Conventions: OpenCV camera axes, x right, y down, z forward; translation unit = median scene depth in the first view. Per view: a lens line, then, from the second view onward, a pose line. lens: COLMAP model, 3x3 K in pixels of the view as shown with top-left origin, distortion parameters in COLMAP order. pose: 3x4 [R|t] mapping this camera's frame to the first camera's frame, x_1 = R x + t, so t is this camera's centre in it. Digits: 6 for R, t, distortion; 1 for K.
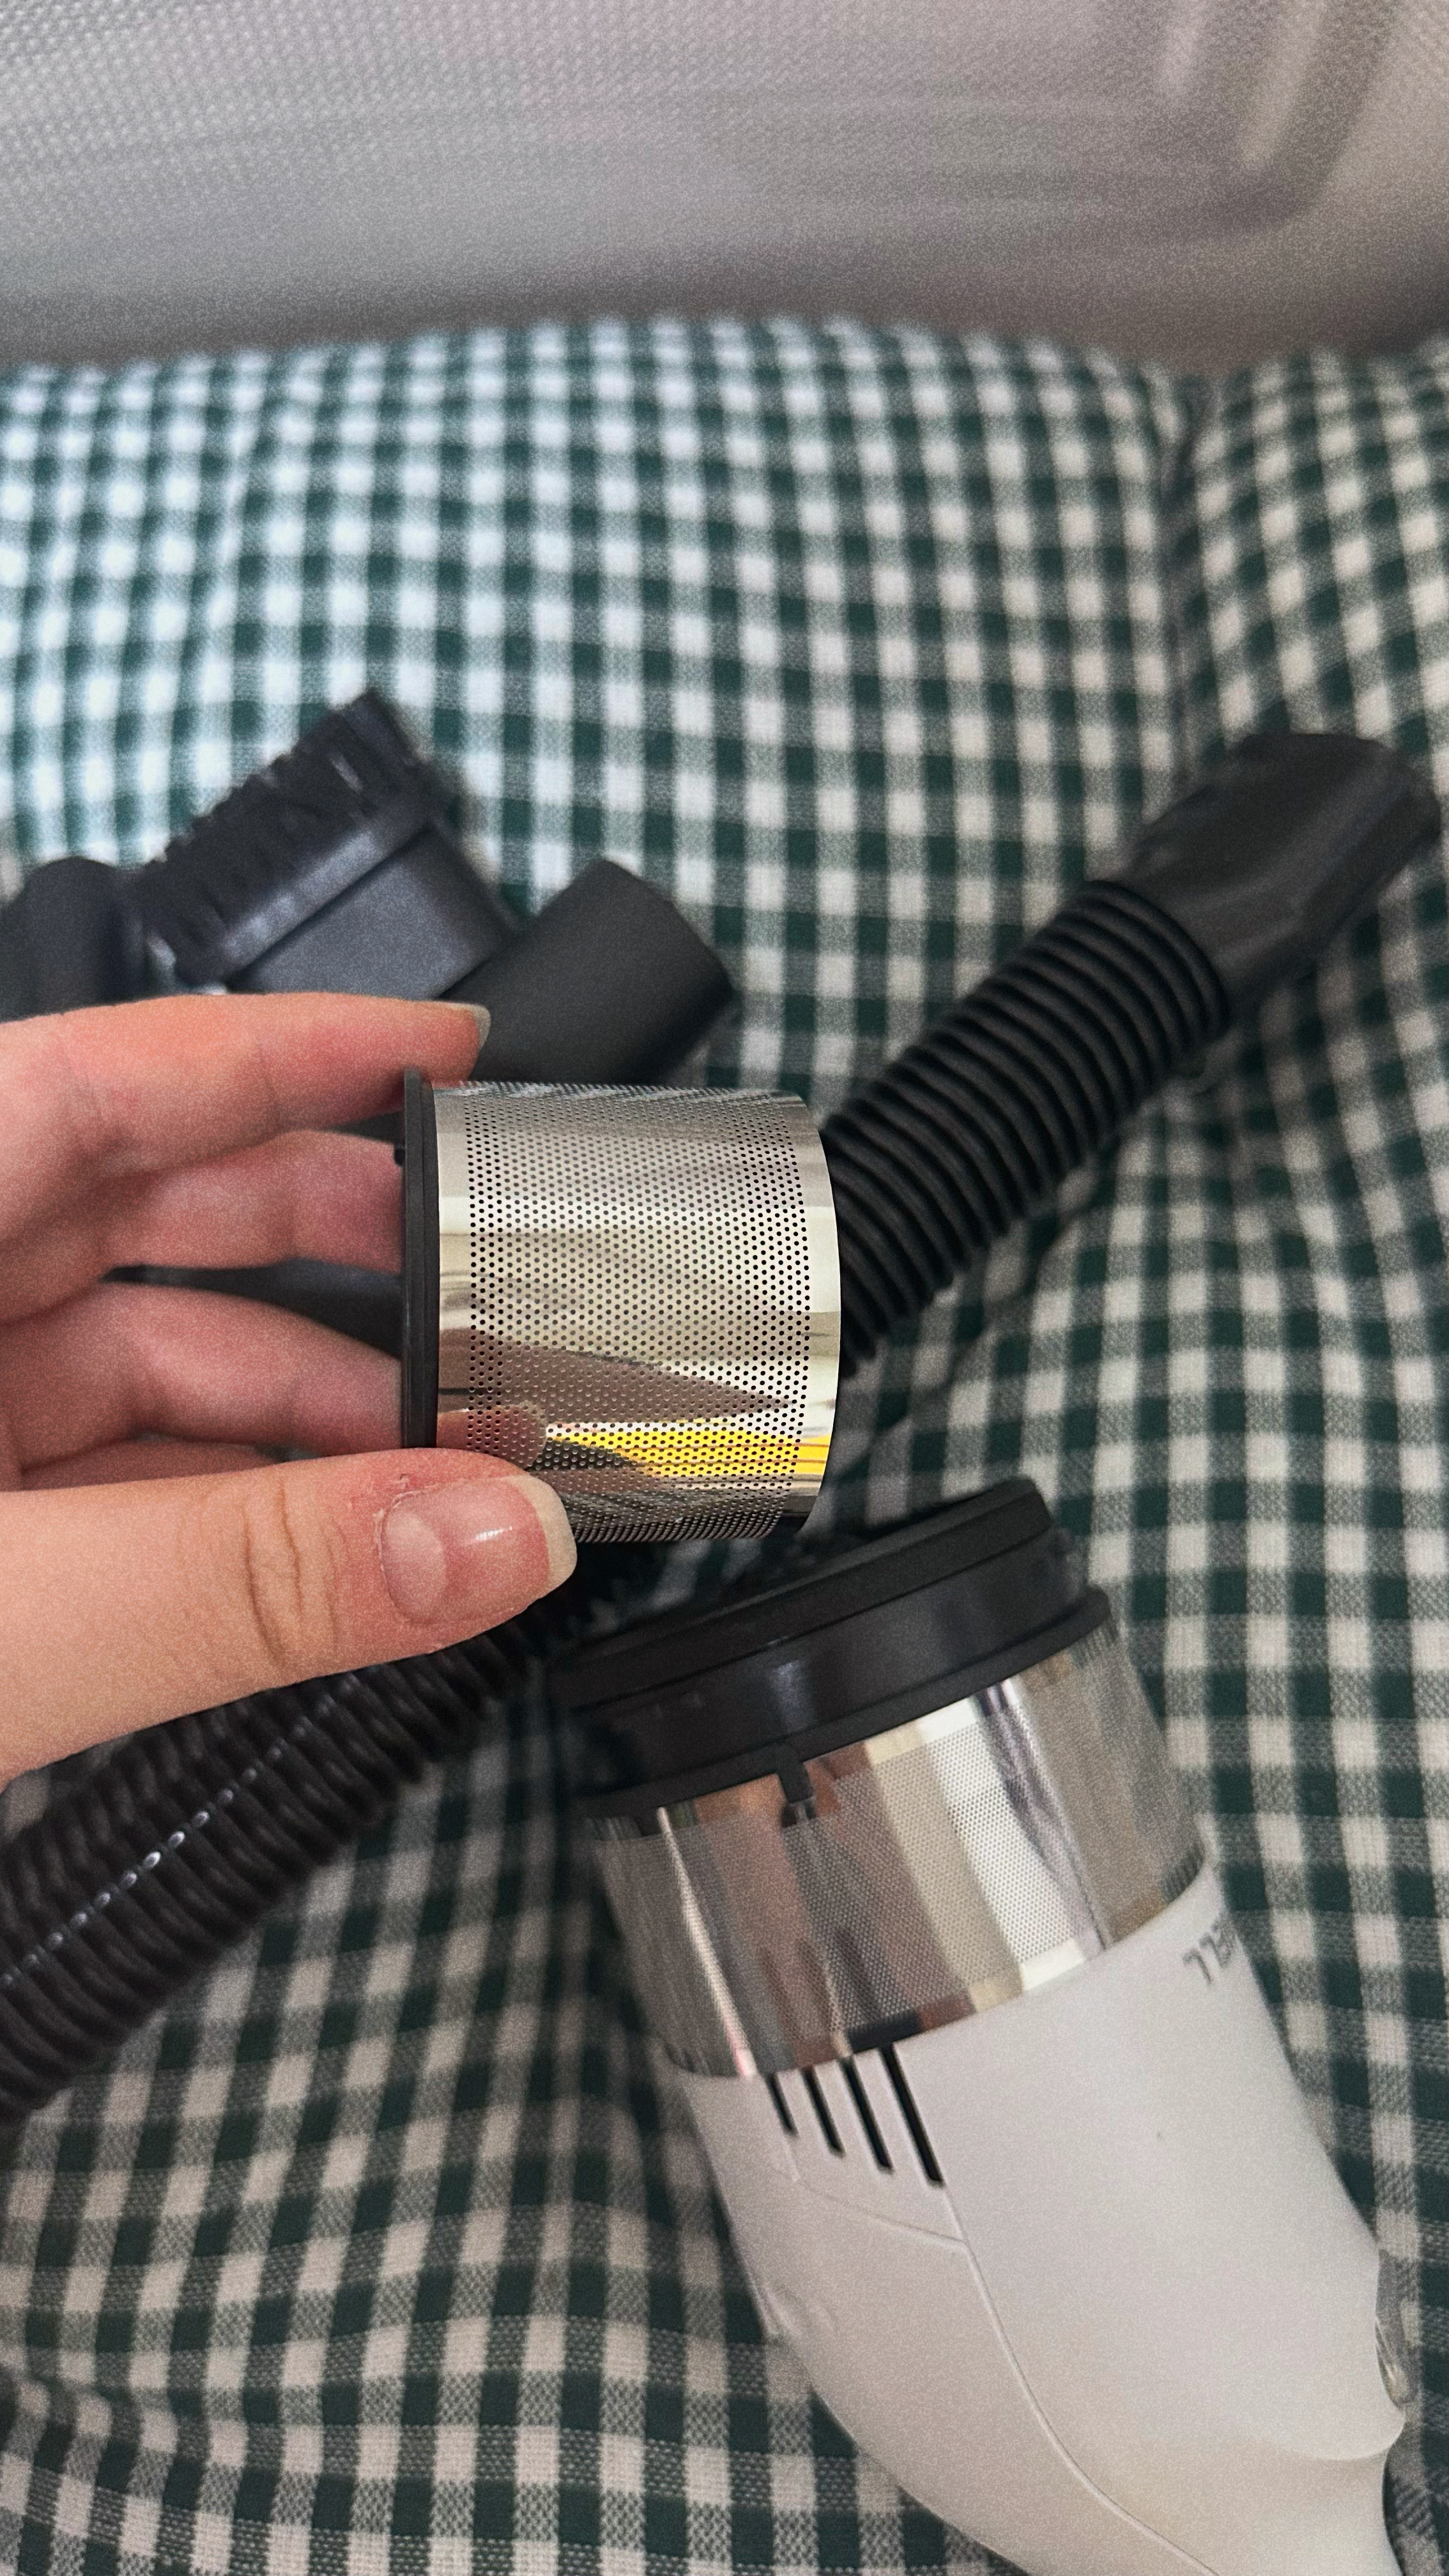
lens RADIAL K [[1878.0, 0, 734.4], [0, 1878.0, 1288.7], [0, 0, 1]] dist [0.099223, -0.209026]
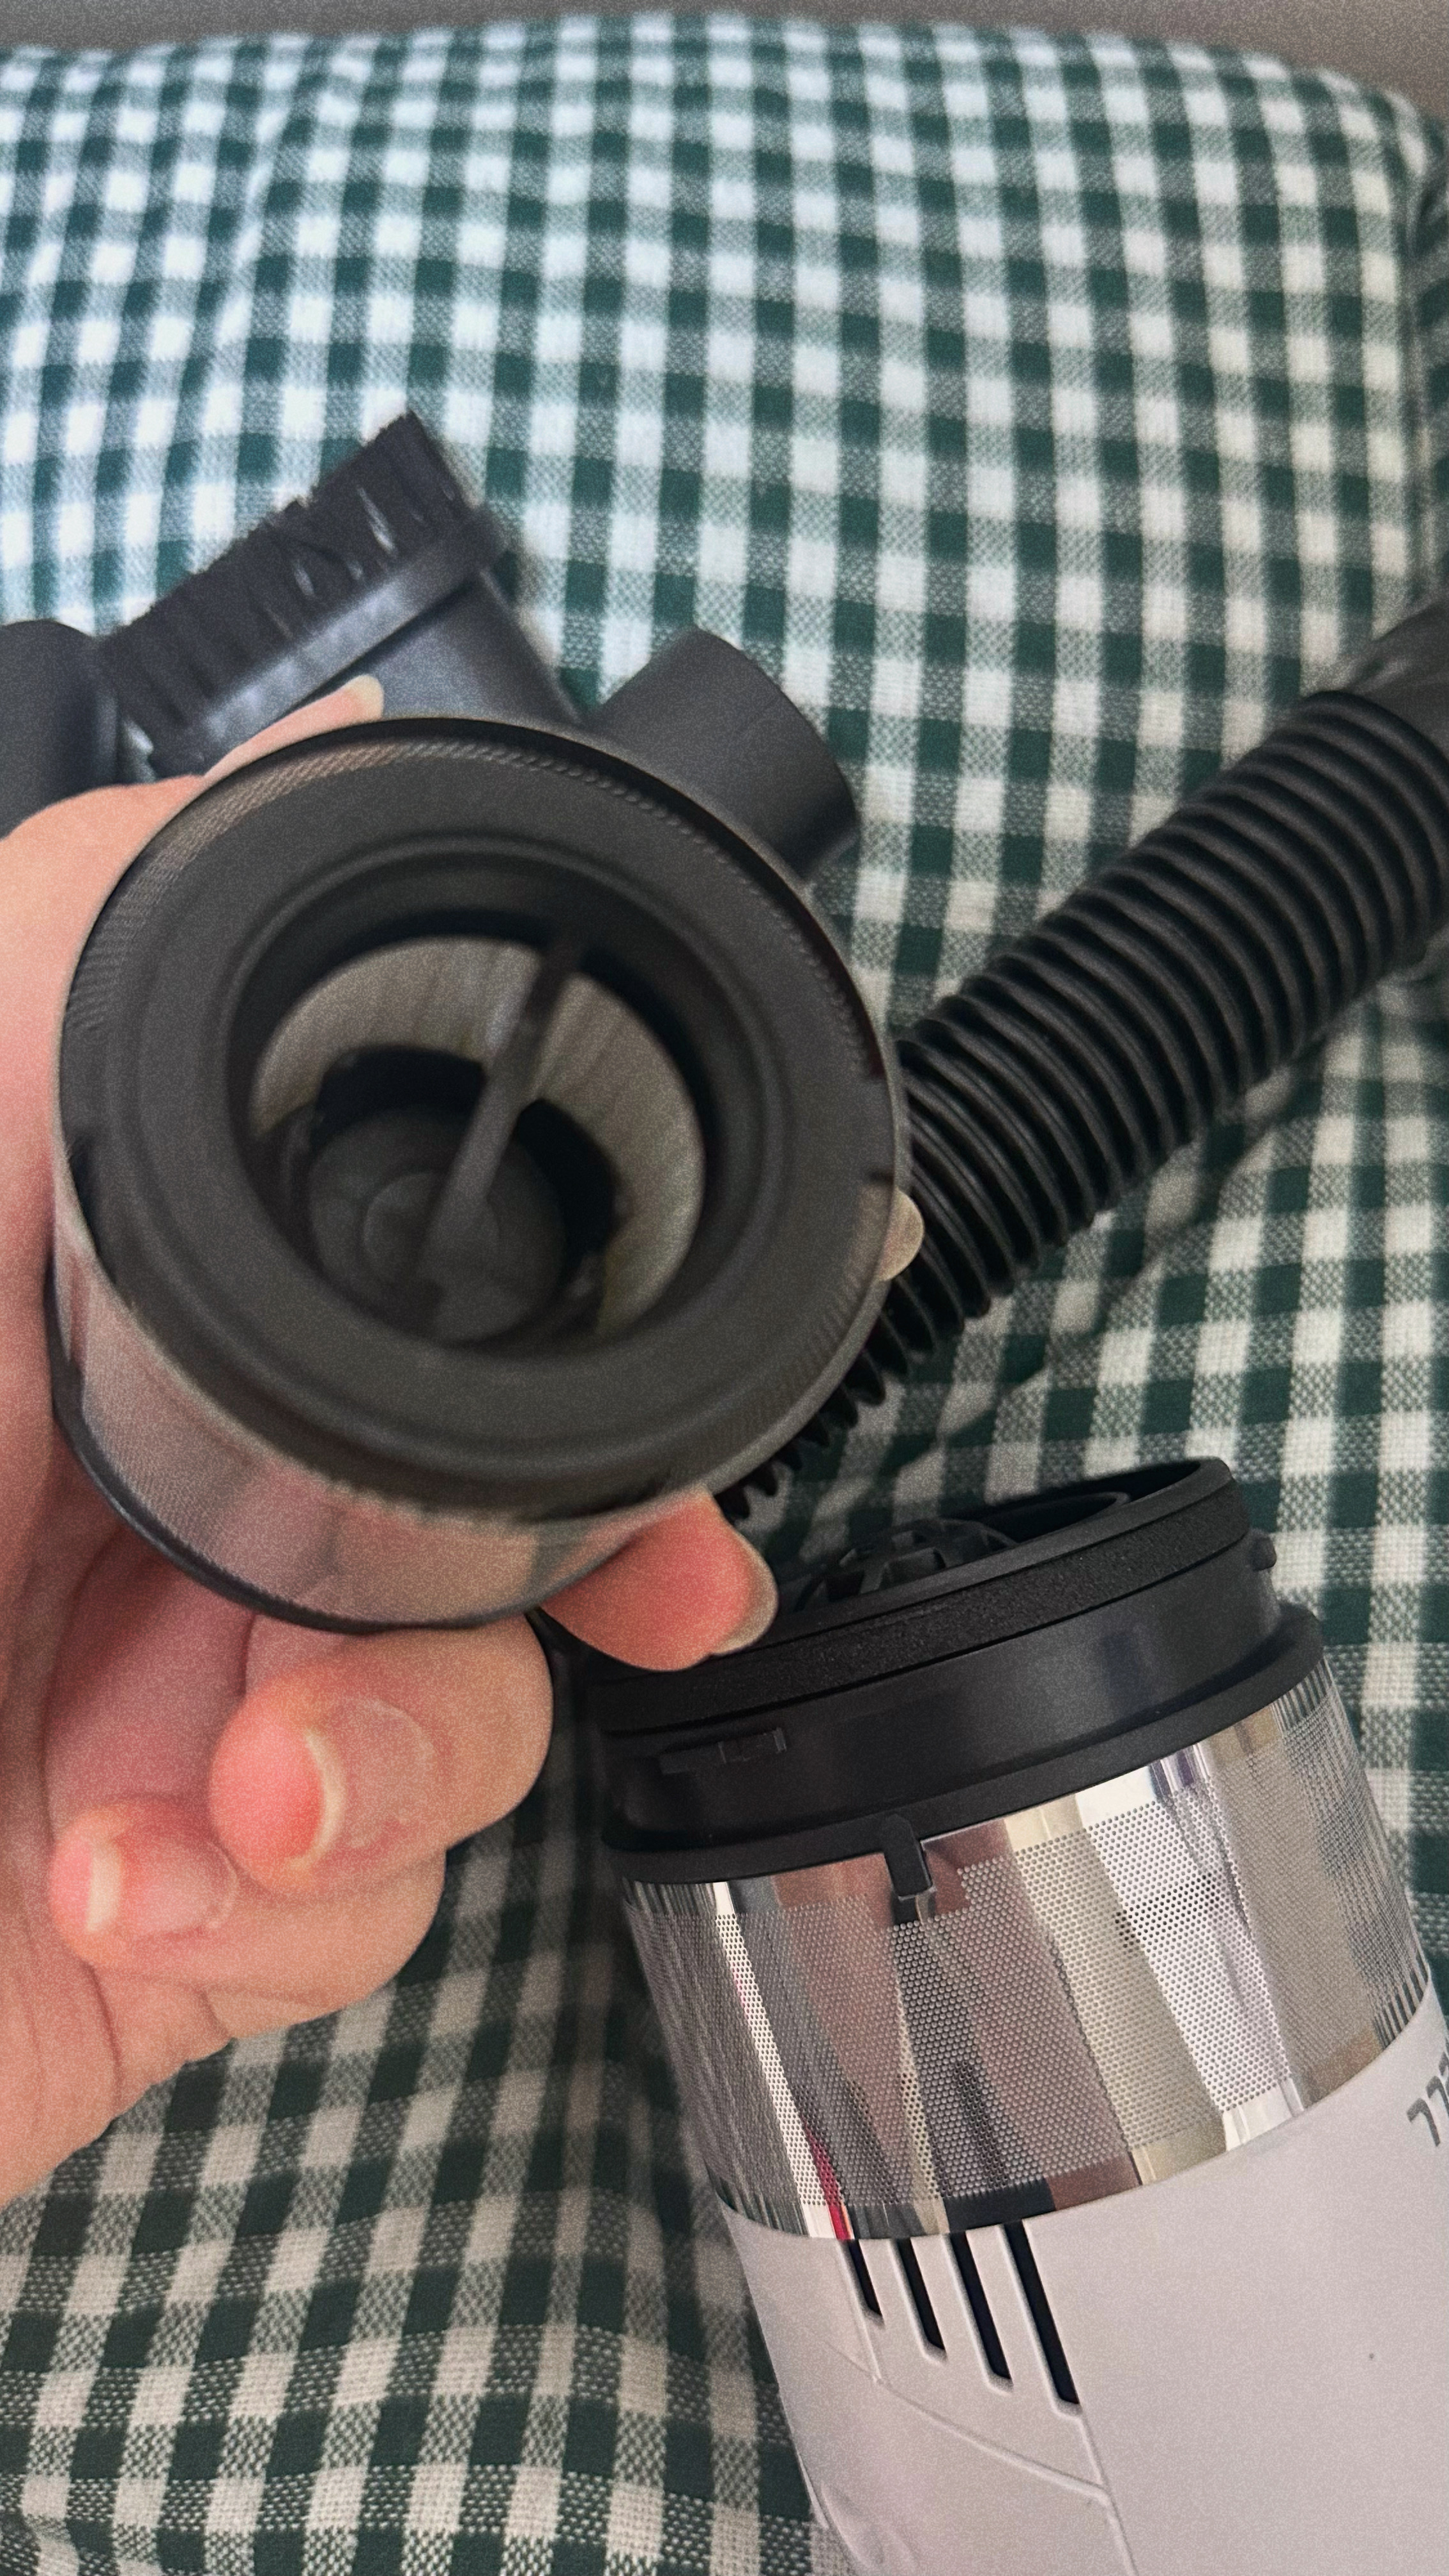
lens RADIAL K [[1816.7, 0, 730.6], [0, 1816.7, 1291.8], [0, 0, 1]] dist [-0.010324, 0.000612]
pose [[0.998543, 0.051020, -0.017565, -0.026761], [-0.050239, 0.997837, 0.042388, 0.009939], [0.019690, -0.041444, 0.998947, 0.231409]]
